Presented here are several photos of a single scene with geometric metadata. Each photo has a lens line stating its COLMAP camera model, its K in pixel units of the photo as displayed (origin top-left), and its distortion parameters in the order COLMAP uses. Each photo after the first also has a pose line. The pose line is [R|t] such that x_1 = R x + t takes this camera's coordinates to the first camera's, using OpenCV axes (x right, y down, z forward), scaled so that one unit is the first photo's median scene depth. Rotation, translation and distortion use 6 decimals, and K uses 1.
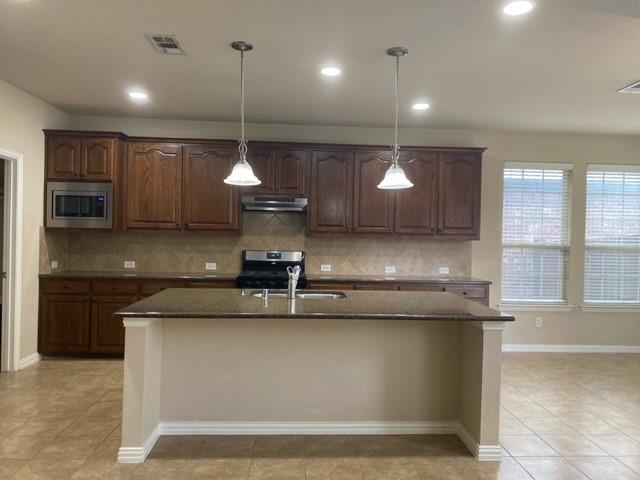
lens RADIAL K [[490.4, 0, 324.9], [0, 490.4, 237.4], [0, 0, 1]] dist [0.057084, -0.089335]
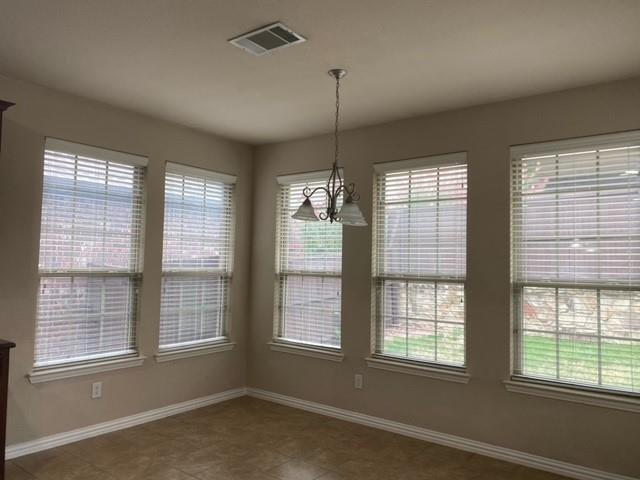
lens RADIAL K [[490.4, 0, 324.9], [0, 490.4, 237.4], [0, 0, 1]] dist [0.057084, -0.089335]
pose [[0.654653, 0.031404, 0.755277, 0.127887], [0.003847, 0.998985, -0.044872, 0.000214], [-0.755920, 0.032281, 0.653868, 0.332791]]
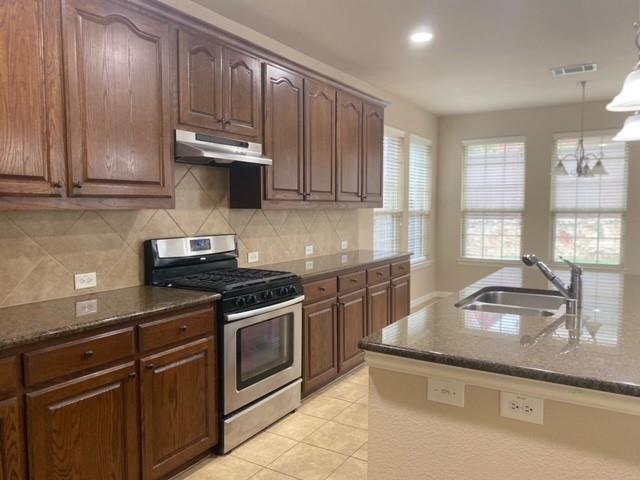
lens RADIAL K [[490.4, 0, 324.9], [0, 490.4, 237.4], [0, 0, 1]] dist [0.057084, -0.089335]
pose [[0.578336, -0.073814, 0.812453, -0.438339], [0.024894, 0.997031, 0.072863, -0.007003], [-0.815419, -0.021914, 0.578456, 0.531232]]
